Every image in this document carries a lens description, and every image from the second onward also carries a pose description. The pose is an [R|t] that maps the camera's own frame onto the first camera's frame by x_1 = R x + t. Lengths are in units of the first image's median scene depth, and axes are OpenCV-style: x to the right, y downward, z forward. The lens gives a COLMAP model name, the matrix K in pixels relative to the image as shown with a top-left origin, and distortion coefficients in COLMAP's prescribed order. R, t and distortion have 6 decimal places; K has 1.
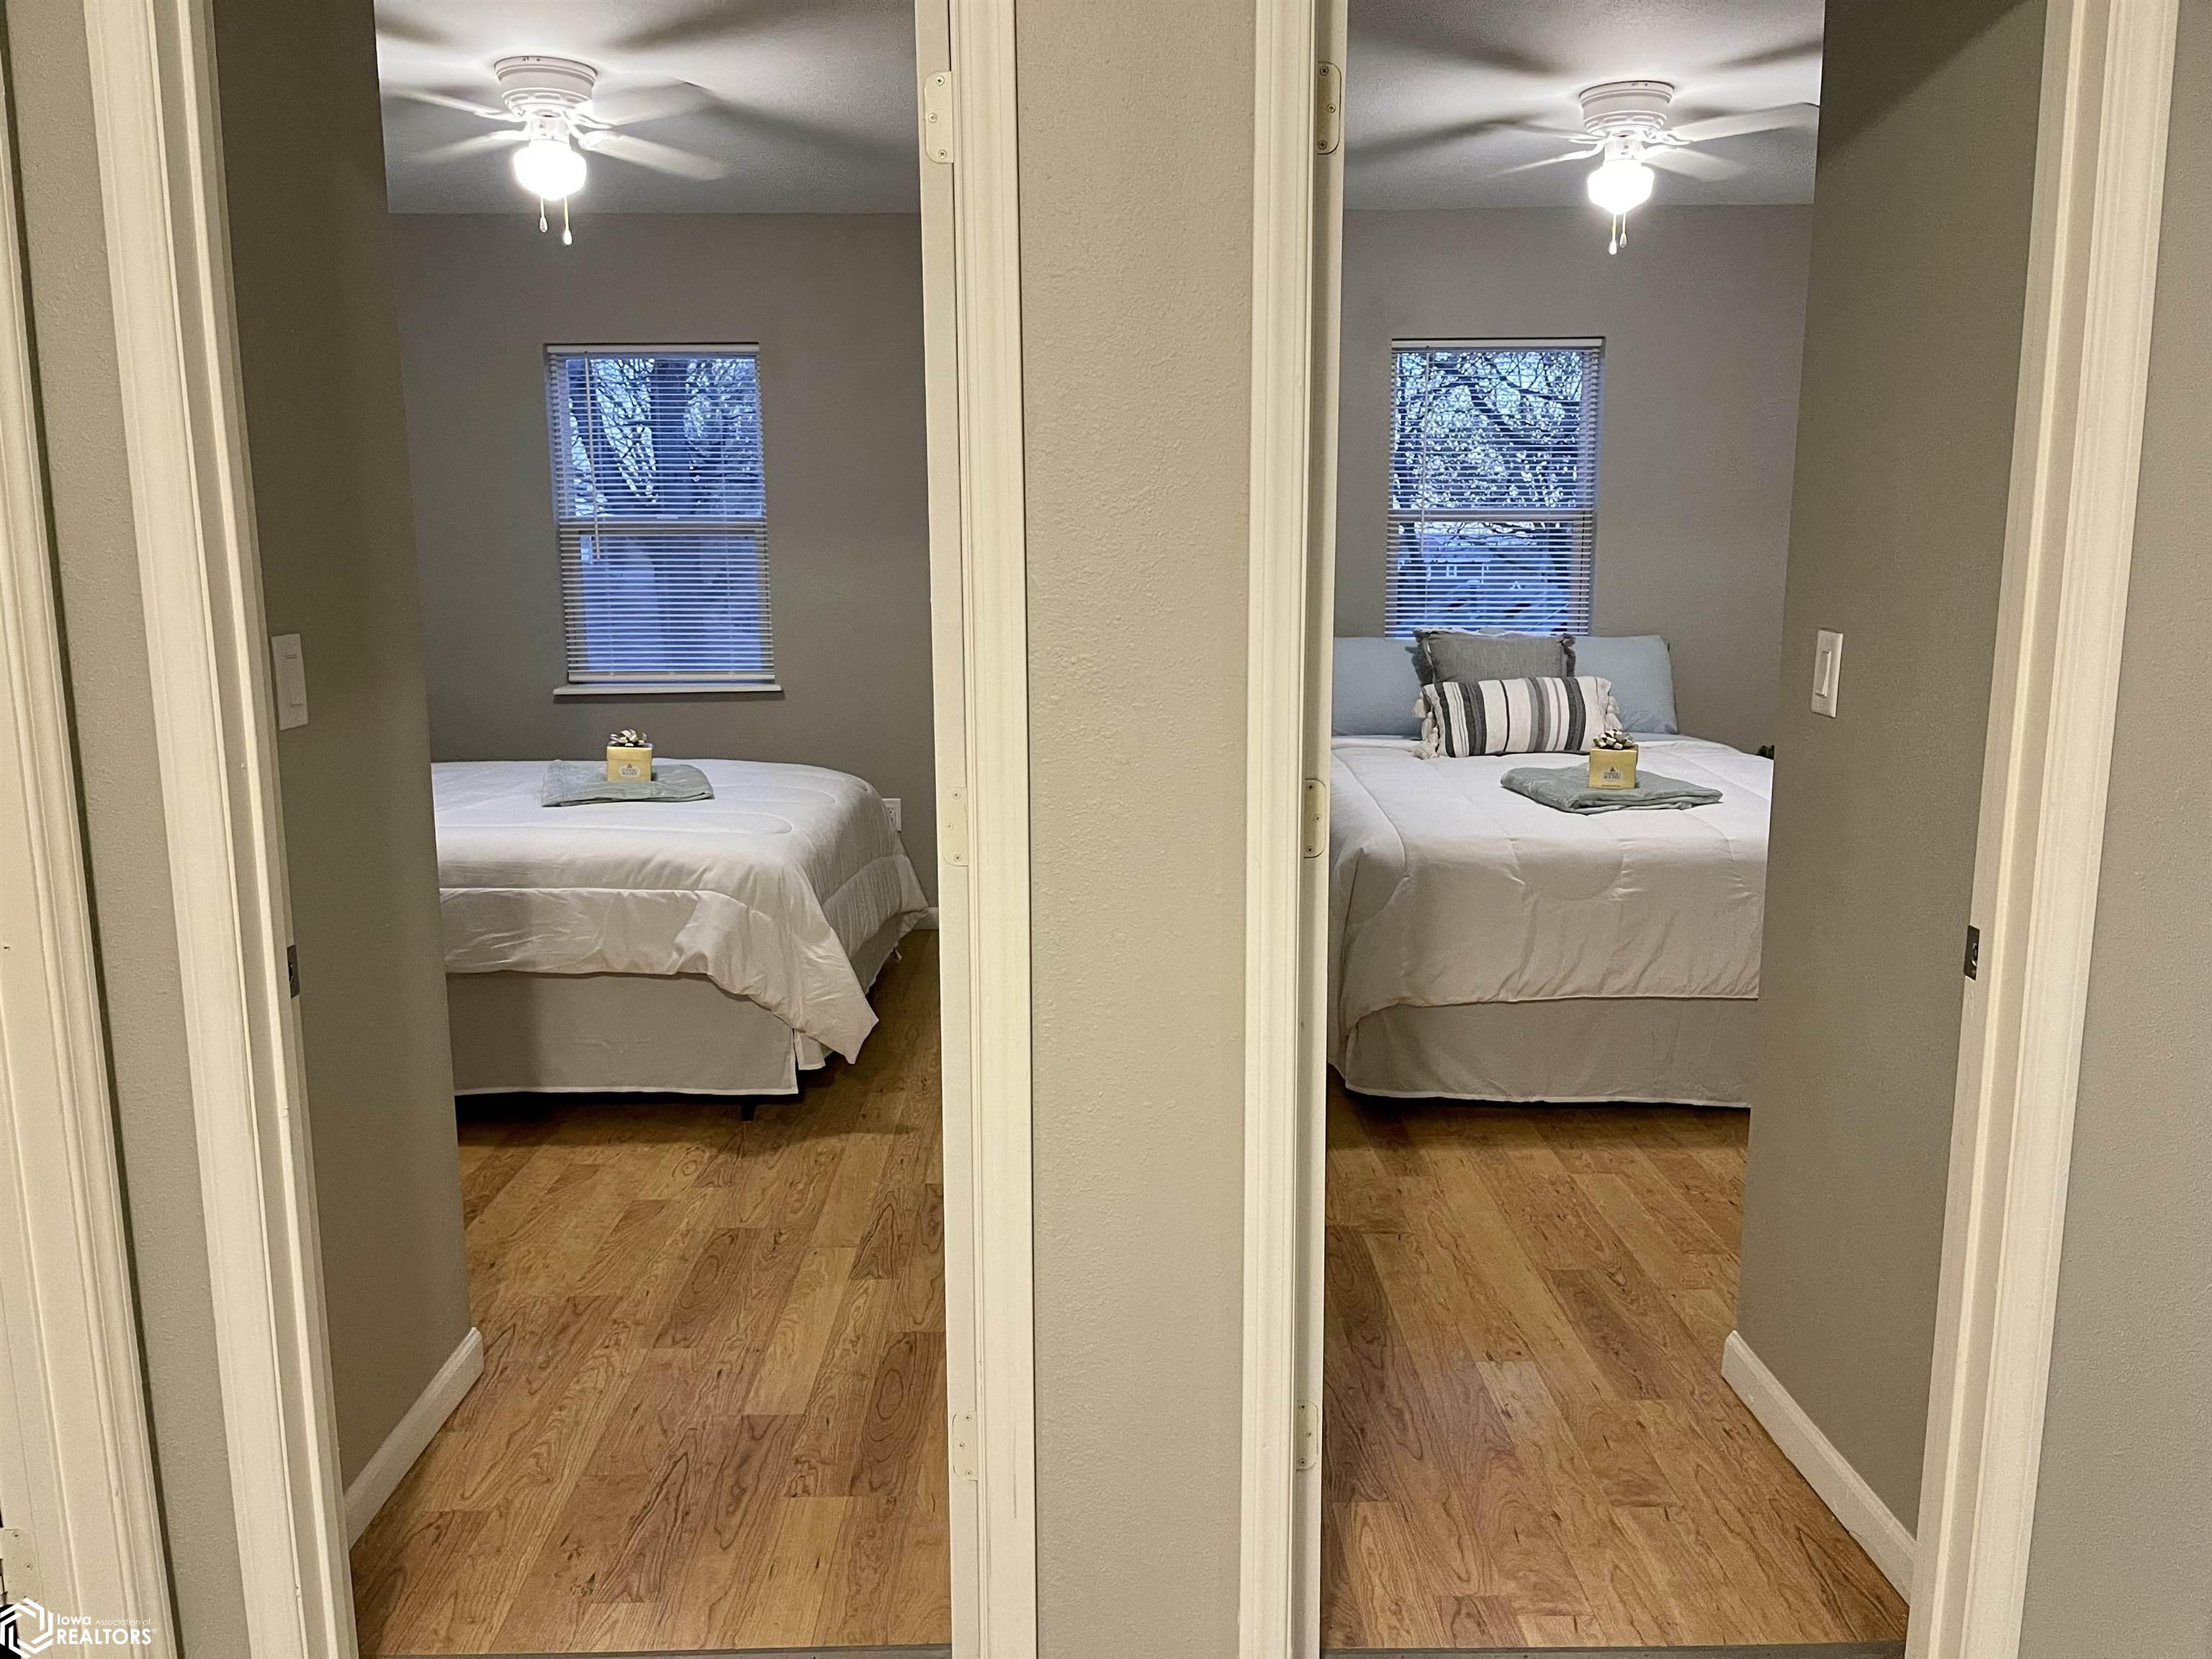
lens RADIAL K [[1668.7, 0, 1090.9], [0, 1668.7, 830.1], [0, 0, 1]] dist [0.044928, -0.008870]
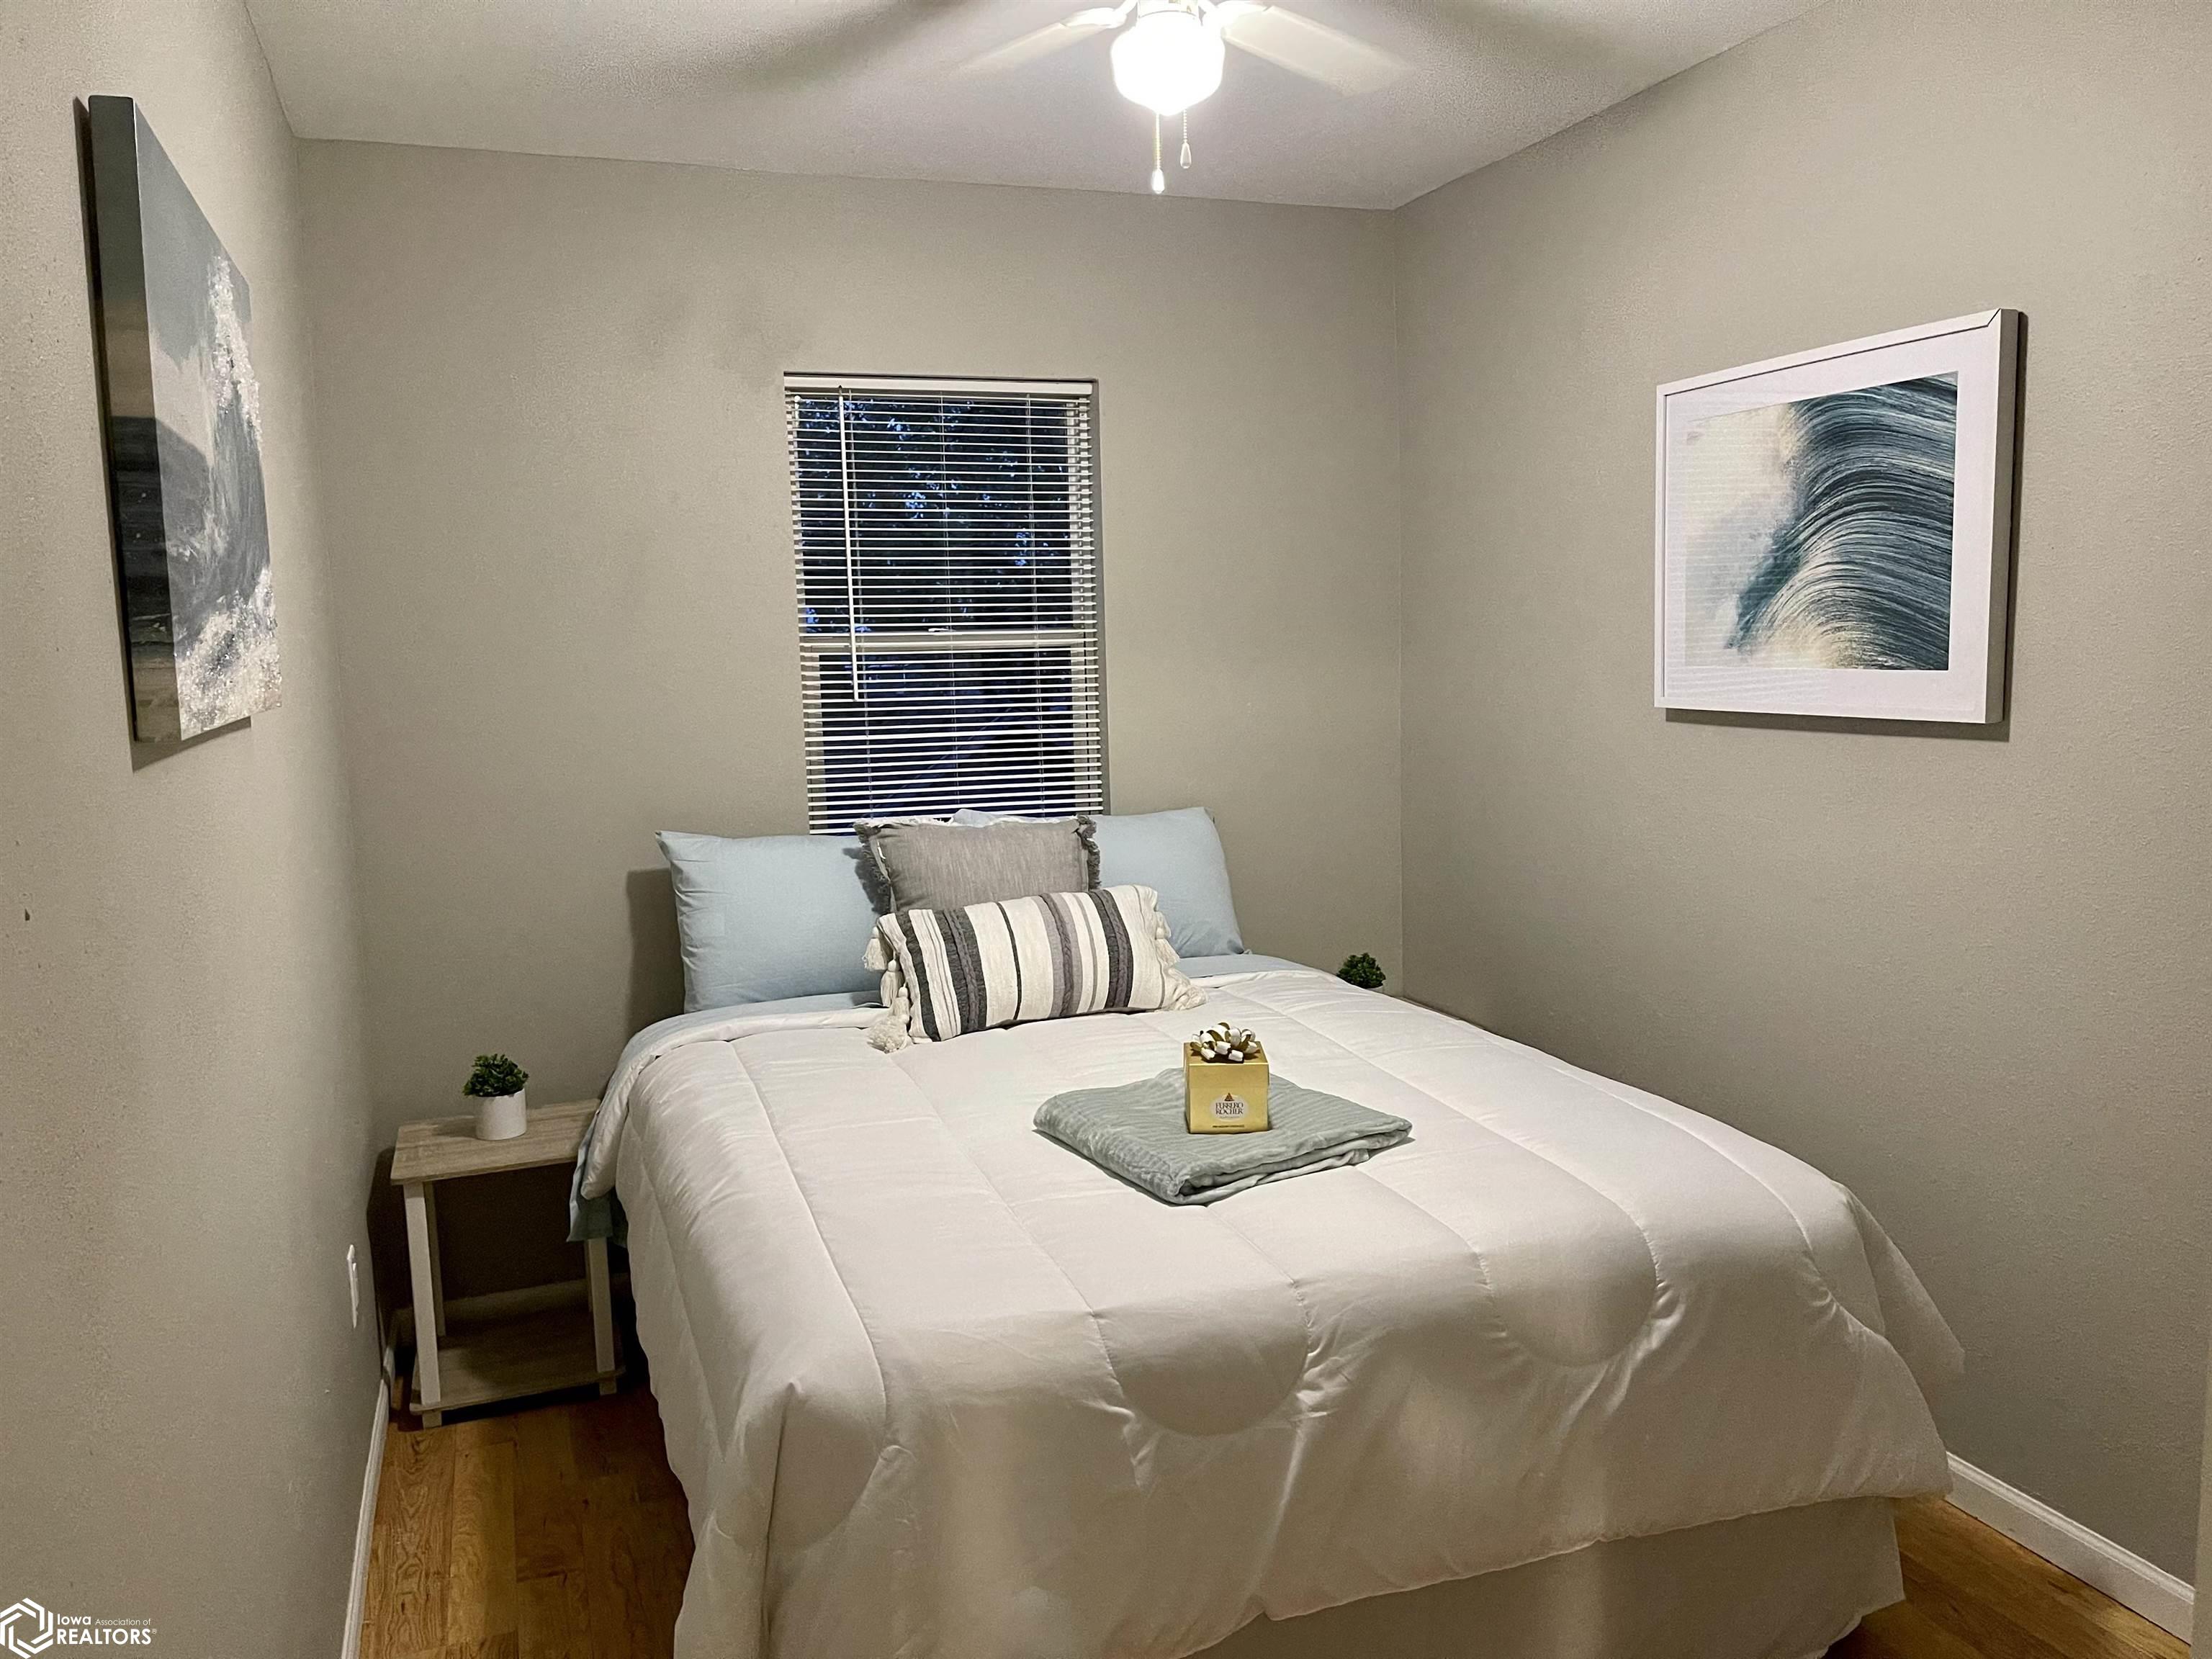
lens RADIAL K [[1668.7, 0, 1106.0], [0, 1668.7, 841.0], [0, 0, 1]] dist [0.044928, -0.008870]
pose [[0.939710, -0.064134, 0.335905, 0.072950], [0.082225, 0.995815, -0.039900, -0.084402], [-0.331940, 0.065114, 0.941050, 0.392389]]
